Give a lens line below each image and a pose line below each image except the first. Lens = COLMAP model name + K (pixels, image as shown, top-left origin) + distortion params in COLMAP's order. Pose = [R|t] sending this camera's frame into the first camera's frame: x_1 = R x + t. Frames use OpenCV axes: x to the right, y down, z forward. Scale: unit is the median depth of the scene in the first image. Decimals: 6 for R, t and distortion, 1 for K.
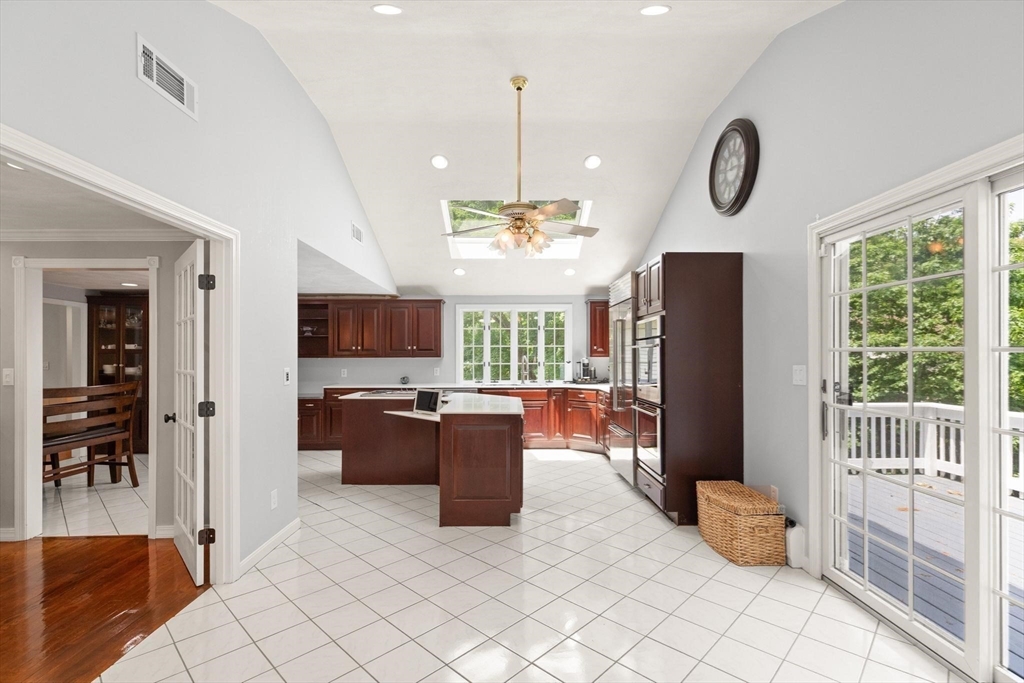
lens RADIAL K [[469.3, 0, 508.6], [0, 469.3, 357.9], [0, 0, 1]] dist [-0.000404, -0.000096]
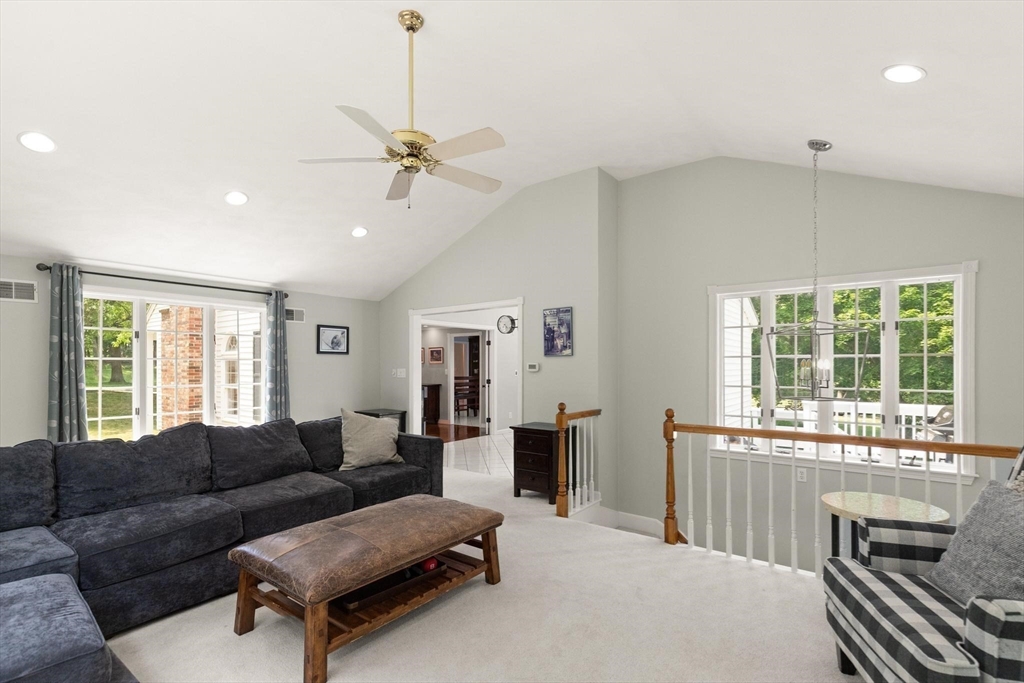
lens RADIAL K [[469.3, 0, 508.6], [0, 469.3, 357.9], [0, 0, 1]] dist [-0.000404, -0.000096]
pose [[0.780892, -0.006000, -0.624637, 1.068567], [-0.002533, 0.999915, -0.012771, -0.010706], [0.624660, 0.011555, 0.780811, -1.044841]]
